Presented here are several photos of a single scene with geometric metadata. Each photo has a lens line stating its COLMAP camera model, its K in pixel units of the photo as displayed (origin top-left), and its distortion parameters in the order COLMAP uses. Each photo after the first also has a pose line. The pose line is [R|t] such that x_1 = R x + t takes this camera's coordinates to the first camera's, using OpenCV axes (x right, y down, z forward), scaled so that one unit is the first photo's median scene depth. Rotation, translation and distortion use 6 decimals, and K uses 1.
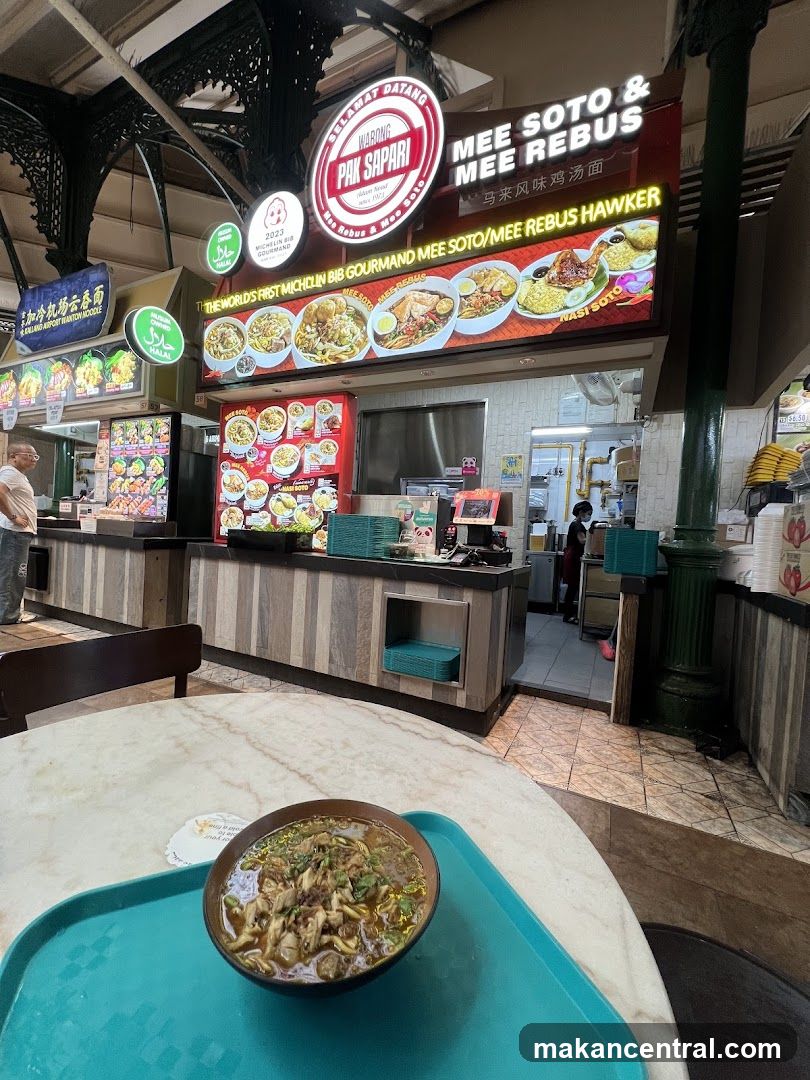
lens RADIAL K [[428.4, 0, 403.2], [0, 428.4, 542.8], [0, 0, 1]] dist [-0.003063, 0.000667]
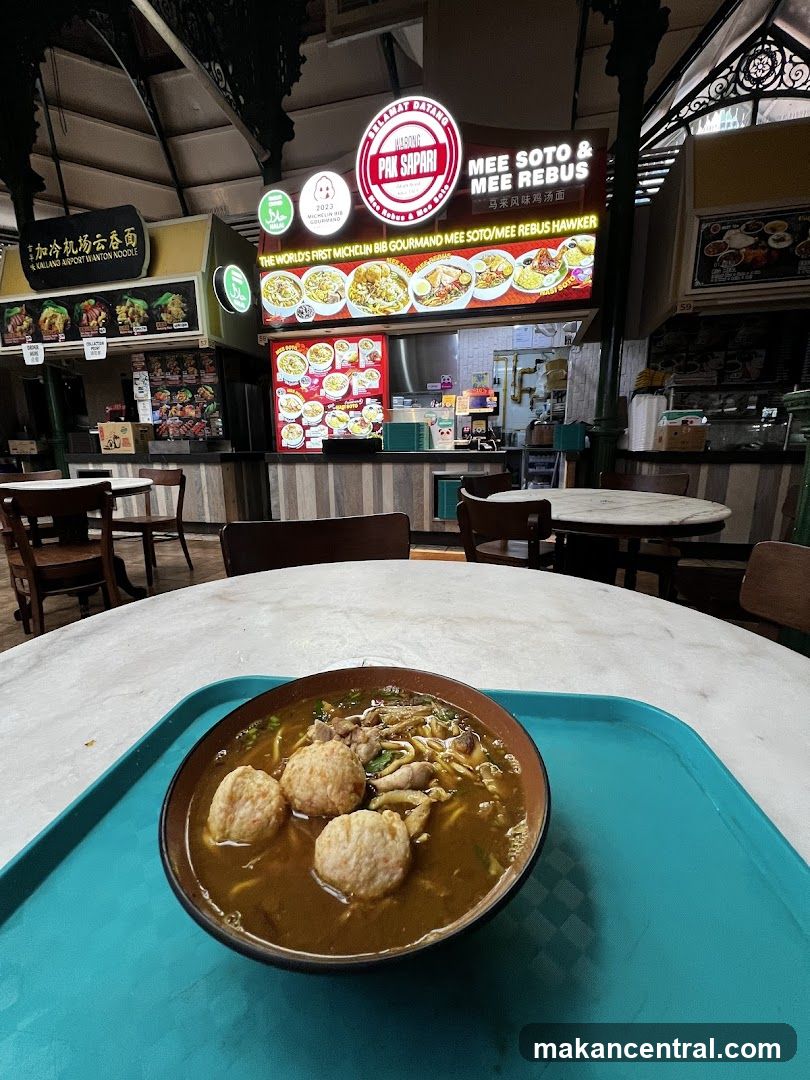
lens RADIAL K [[428.4, 0, 404.4], [0, 428.4, 537.3], [0, 0, 1]] dist [-0.003063, 0.000667]
pose [[0.975877, -0.110393, 0.188352, -0.449312], [0.073191, 0.978240, 0.194136, 0.036533], [-0.205685, -0.175667, 0.962723, -0.527360]]
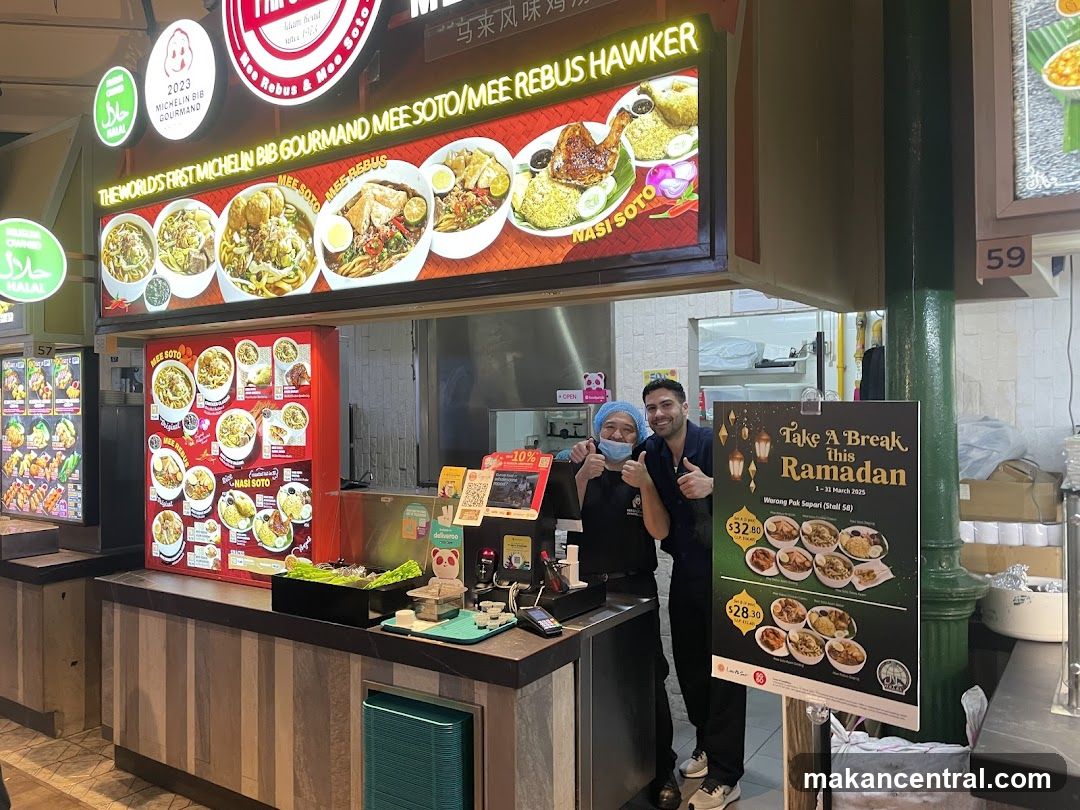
lens RADIAL K [[812.0, 0, 526.4], [0, 812.0, 410.1], [0, 0, 1]] dist [0.082255, -0.088147]
pose [[0.988248, -0.069245, -0.136279, 0.345186], [0.064595, 0.997178, -0.038259, -0.190426], [0.138543, 0.029006, 0.989931, -0.101712]]
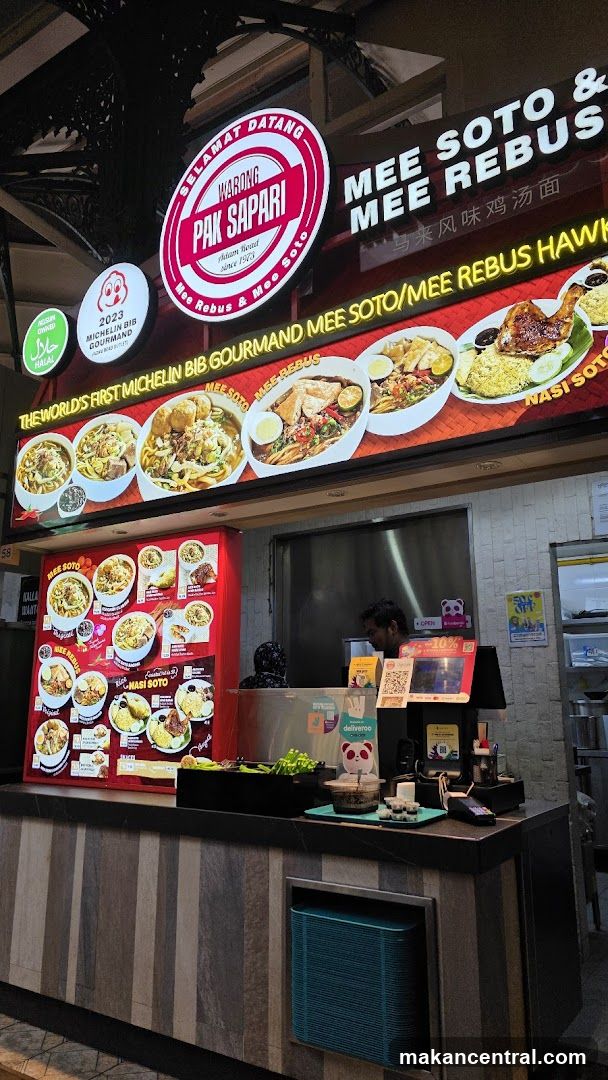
lens RADIAL K [[720.0, 0, 305.6], [0, 720.0, 543.3], [0, 0, 1]] dist [0.074038, -0.065850]
pose [[0.990196, -0.085699, -0.110304, 0.116509], [0.056053, 0.967090, -0.248184, -0.062721], [0.127943, 0.239568, 0.962412, -0.007063]]
